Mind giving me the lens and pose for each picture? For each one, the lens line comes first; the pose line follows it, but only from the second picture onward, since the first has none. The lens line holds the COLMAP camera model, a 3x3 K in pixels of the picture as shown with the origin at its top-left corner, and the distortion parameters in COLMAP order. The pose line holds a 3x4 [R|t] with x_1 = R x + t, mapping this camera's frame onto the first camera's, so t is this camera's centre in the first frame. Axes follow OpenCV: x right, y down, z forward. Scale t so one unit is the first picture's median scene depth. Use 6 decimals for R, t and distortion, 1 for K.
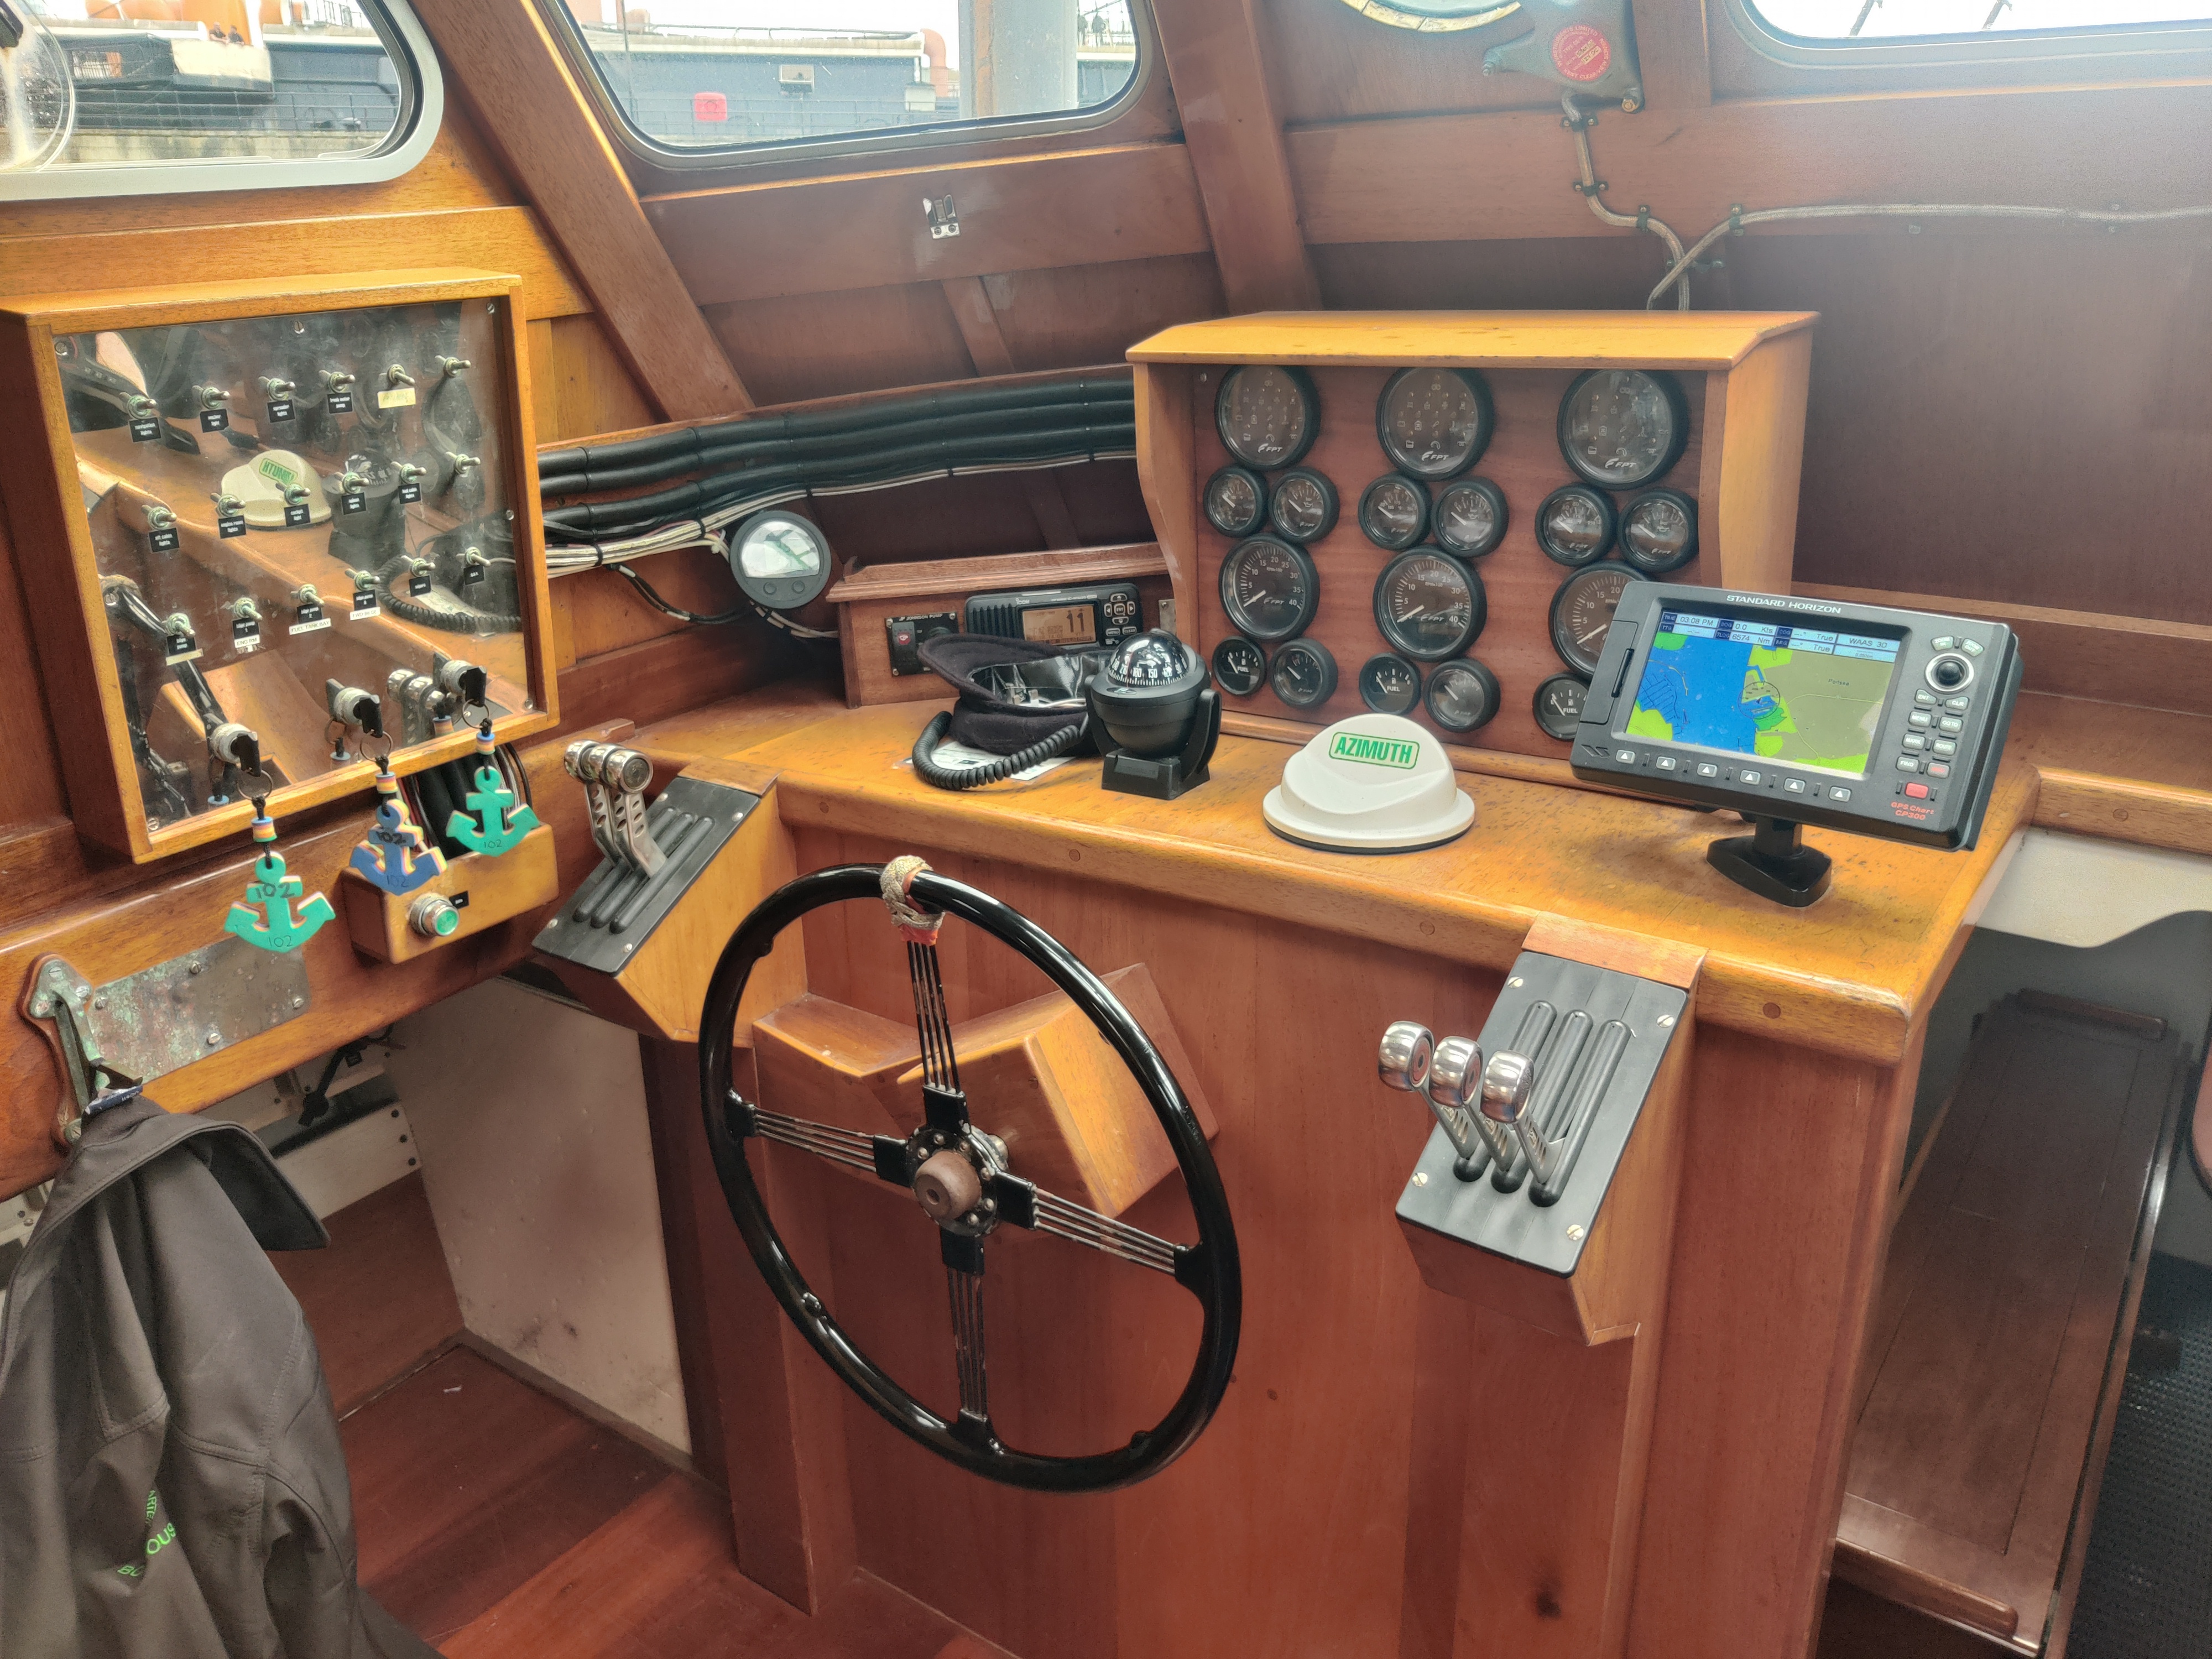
lens RADIAL K [[1722.9, 0, 1107.4], [0, 1722.9, 849.5], [0, 0, 1]] dist [0.014129, -0.016350]
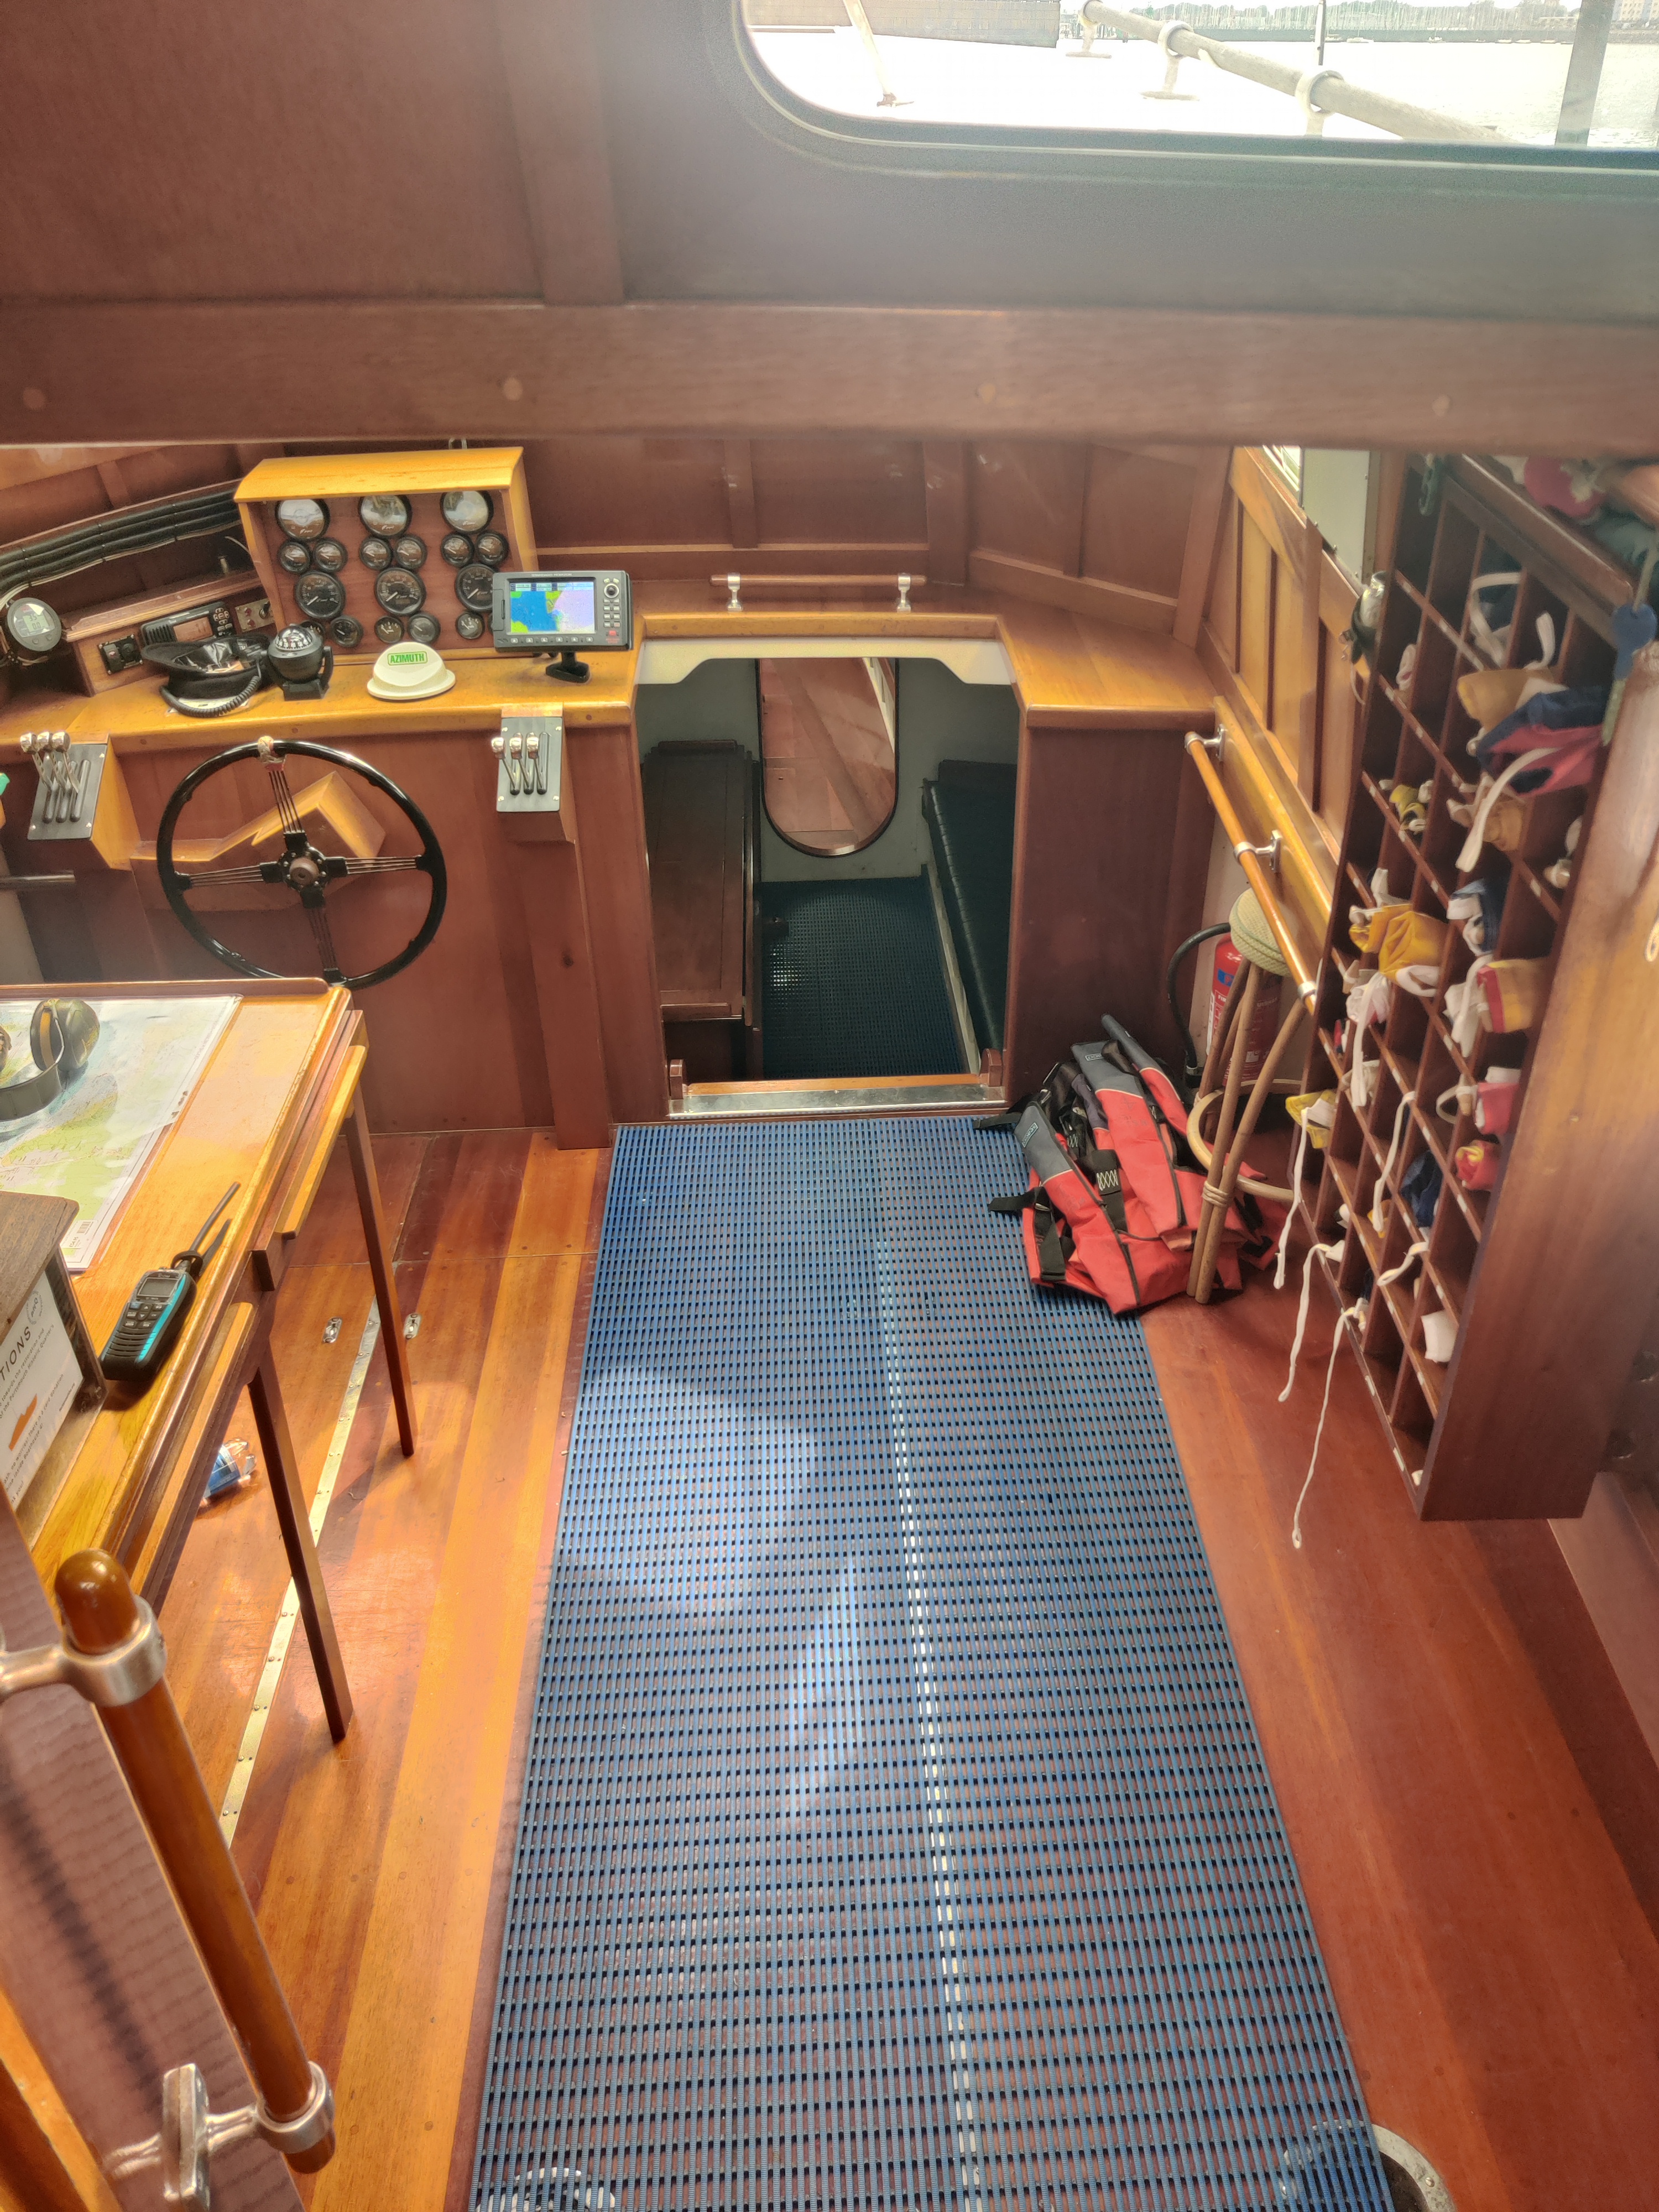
lens RADIAL K [[1722.9, 0, 845.4], [0, 1722.9, 1100.4], [0, 0, 1]] dist [0.014129, -0.016350]
pose [[0.800380, -0.327692, 0.502006, -0.798631], [0.220405, 0.939584, 0.261923, 0.027247], [-0.557507, -0.098994, 0.824249, -1.450686]]
